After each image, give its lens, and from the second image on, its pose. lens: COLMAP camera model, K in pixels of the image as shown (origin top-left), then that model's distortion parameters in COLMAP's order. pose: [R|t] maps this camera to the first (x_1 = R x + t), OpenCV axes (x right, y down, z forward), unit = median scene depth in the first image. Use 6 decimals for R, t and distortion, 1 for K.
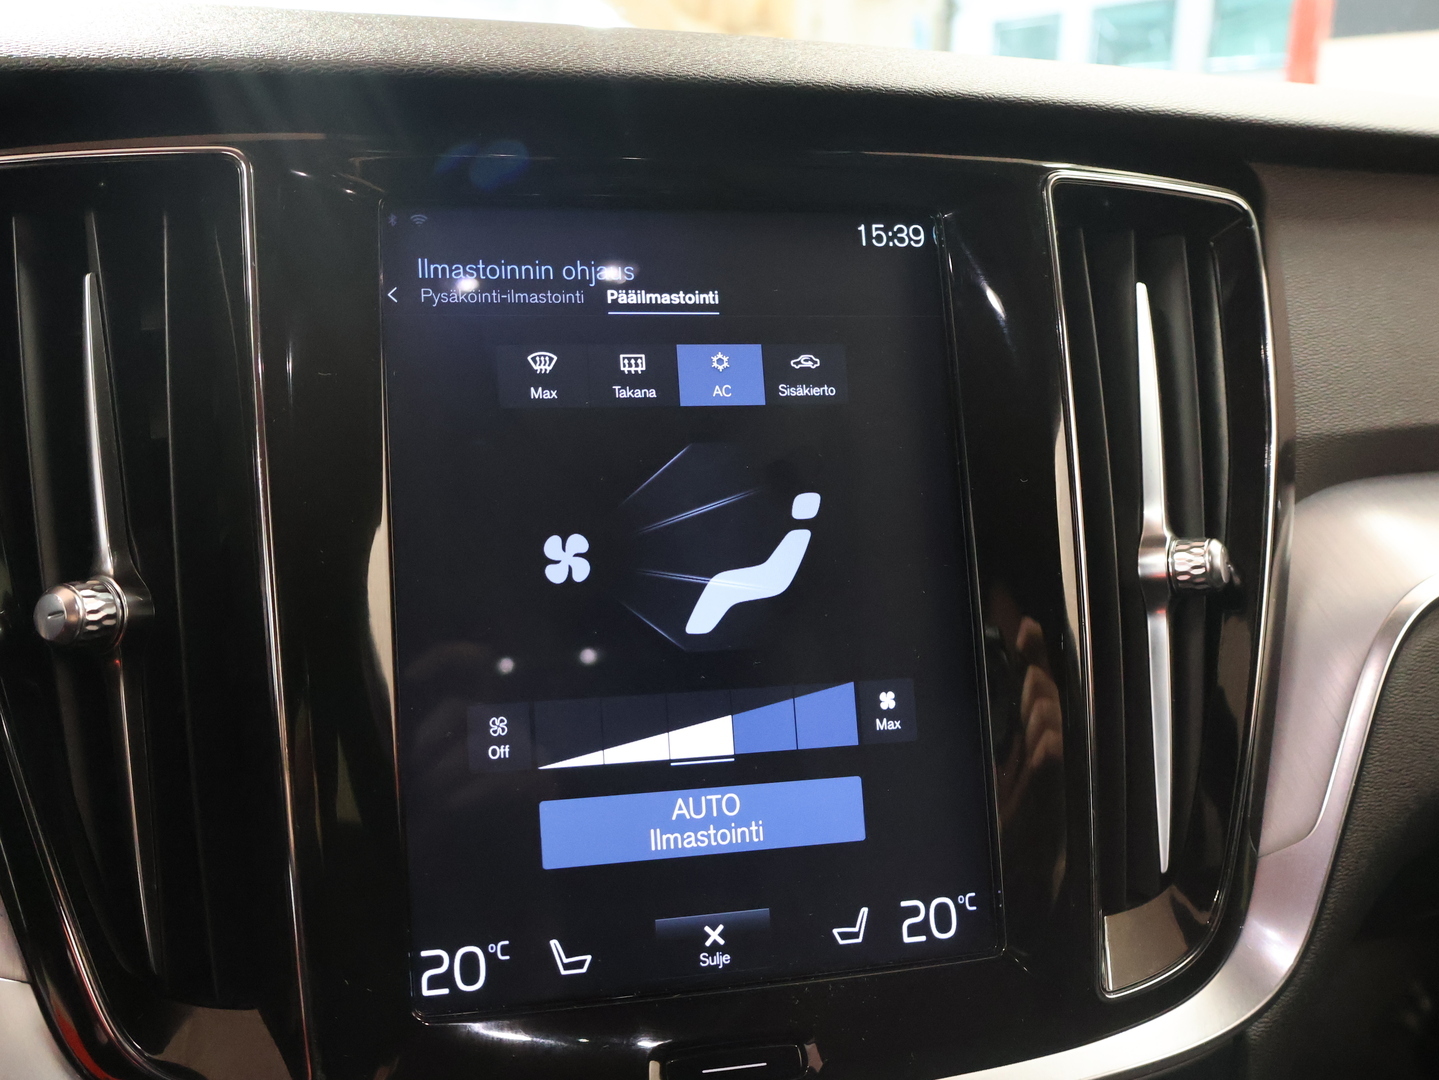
lens RADIAL K [[1652.3, 0, 729.0], [0, 1652.3, 536.9], [0, 0, 1]] dist [0.045233, 0.000000]
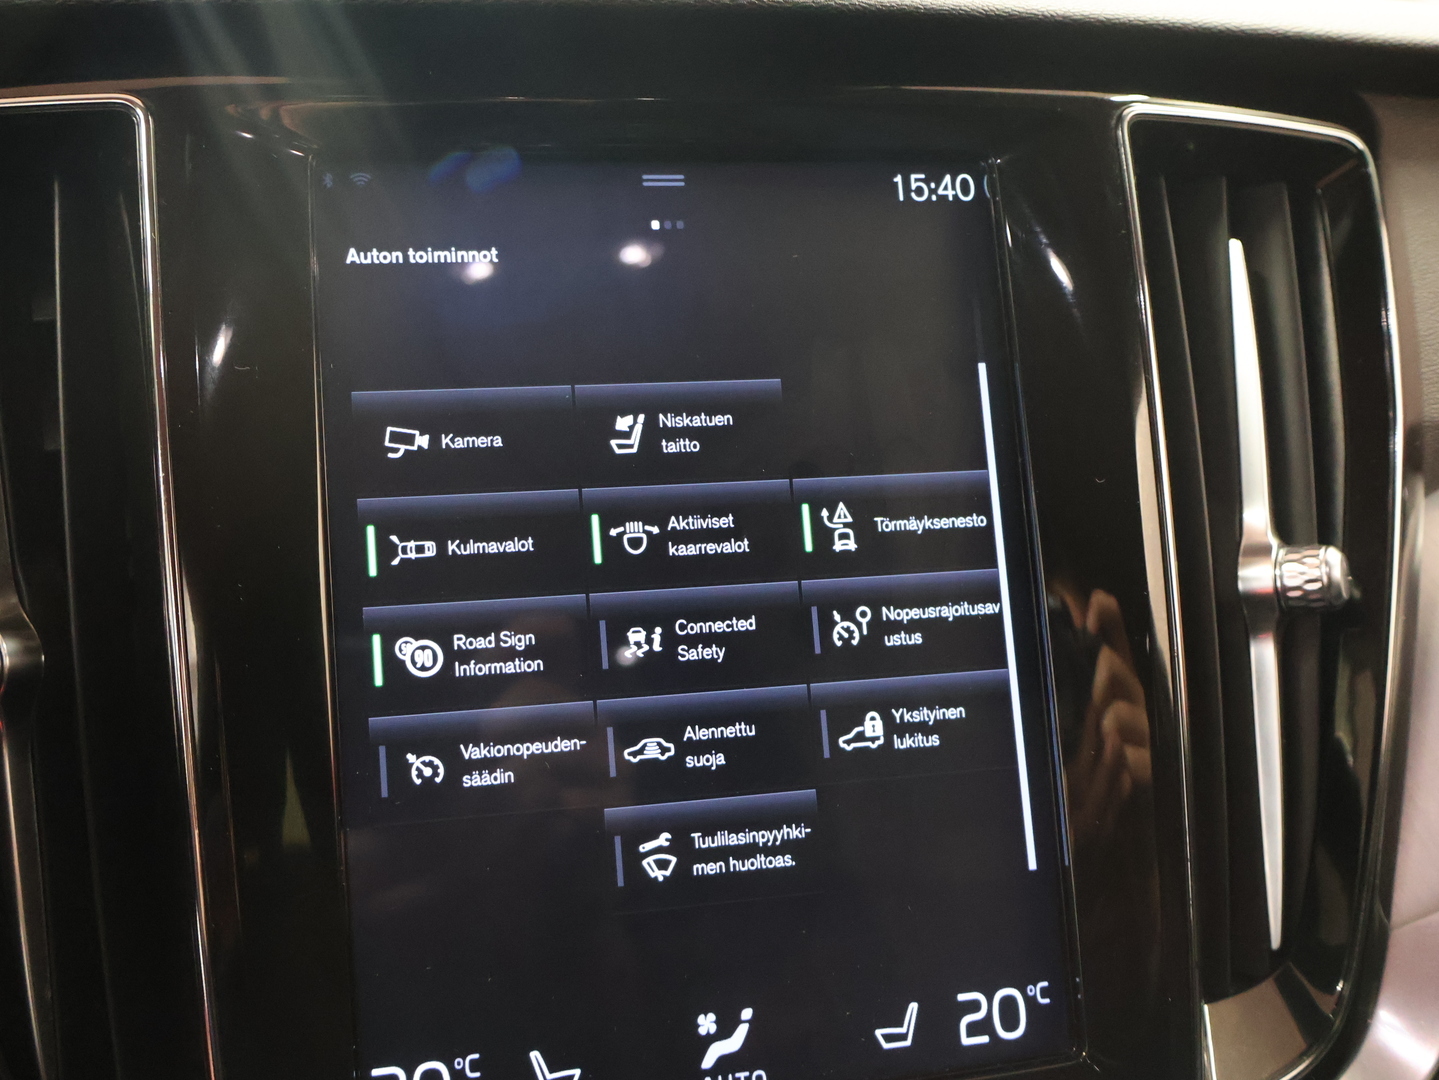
lens RADIAL K [[1652.3, 0, 712.5], [0, 1652.3, 543.8], [0, 0, 1]] dist [0.045233, 0.000000]
pose [[0.999180, -0.015591, -0.037365, 0.015556], [0.016043, 0.999801, 0.011835, -0.015348], [0.037173, -0.012425, 0.999232, 0.166397]]
